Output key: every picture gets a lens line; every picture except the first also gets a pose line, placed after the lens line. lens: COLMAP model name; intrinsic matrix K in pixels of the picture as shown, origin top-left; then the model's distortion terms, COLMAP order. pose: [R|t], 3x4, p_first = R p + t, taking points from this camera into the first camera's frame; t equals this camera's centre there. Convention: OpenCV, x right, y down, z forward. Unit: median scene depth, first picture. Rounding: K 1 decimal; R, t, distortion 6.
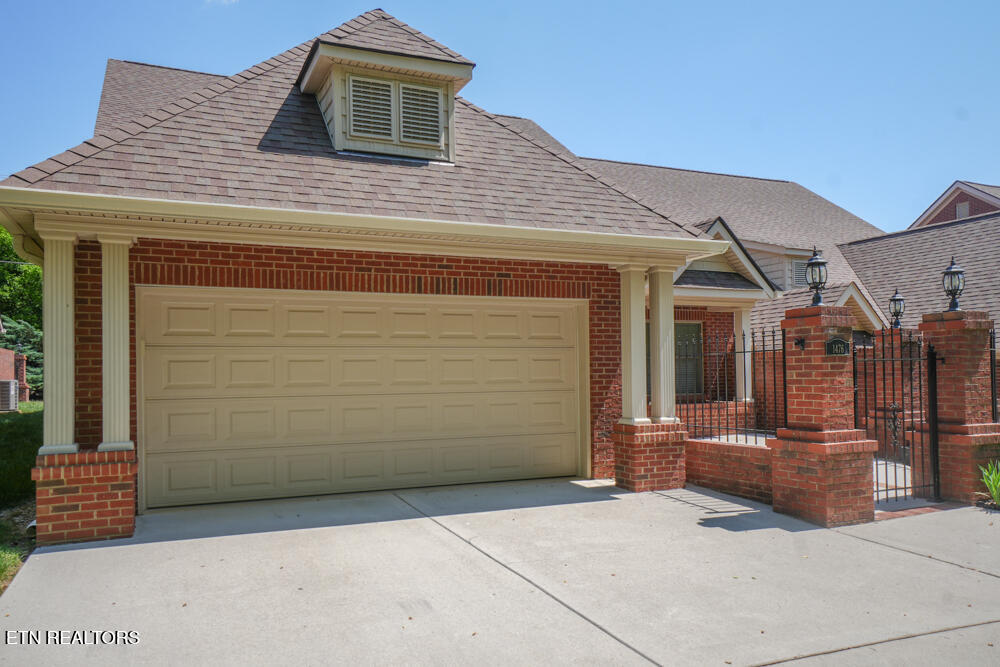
lens RADIAL K [[766.9, 0, 500.0], [0, 766.9, 333.5], [0, 0, 1]] dist [0.002743, 0.002065]
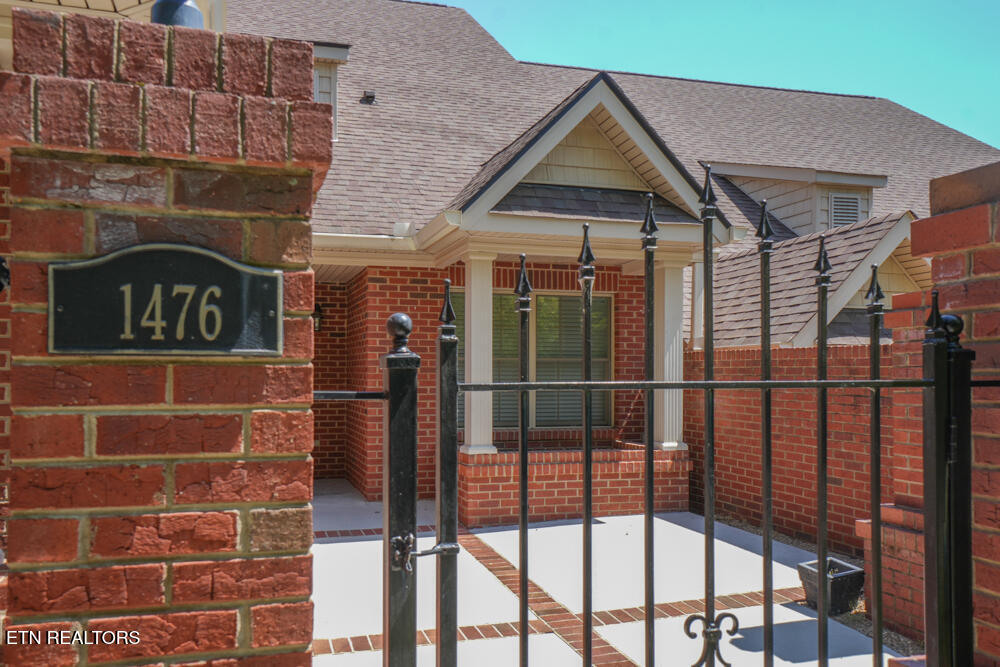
lens RADIAL K [[808.3, 0, 500.0], [0, 808.3, 333.5], [0, 0, 1]] dist [0.044191, -0.000291]
pose [[0.990245, 0.009474, -0.139014, 0.287752], [-0.009068, 0.999953, 0.003548, 0.012512], [0.139041, -0.002252, 0.990284, 0.466466]]
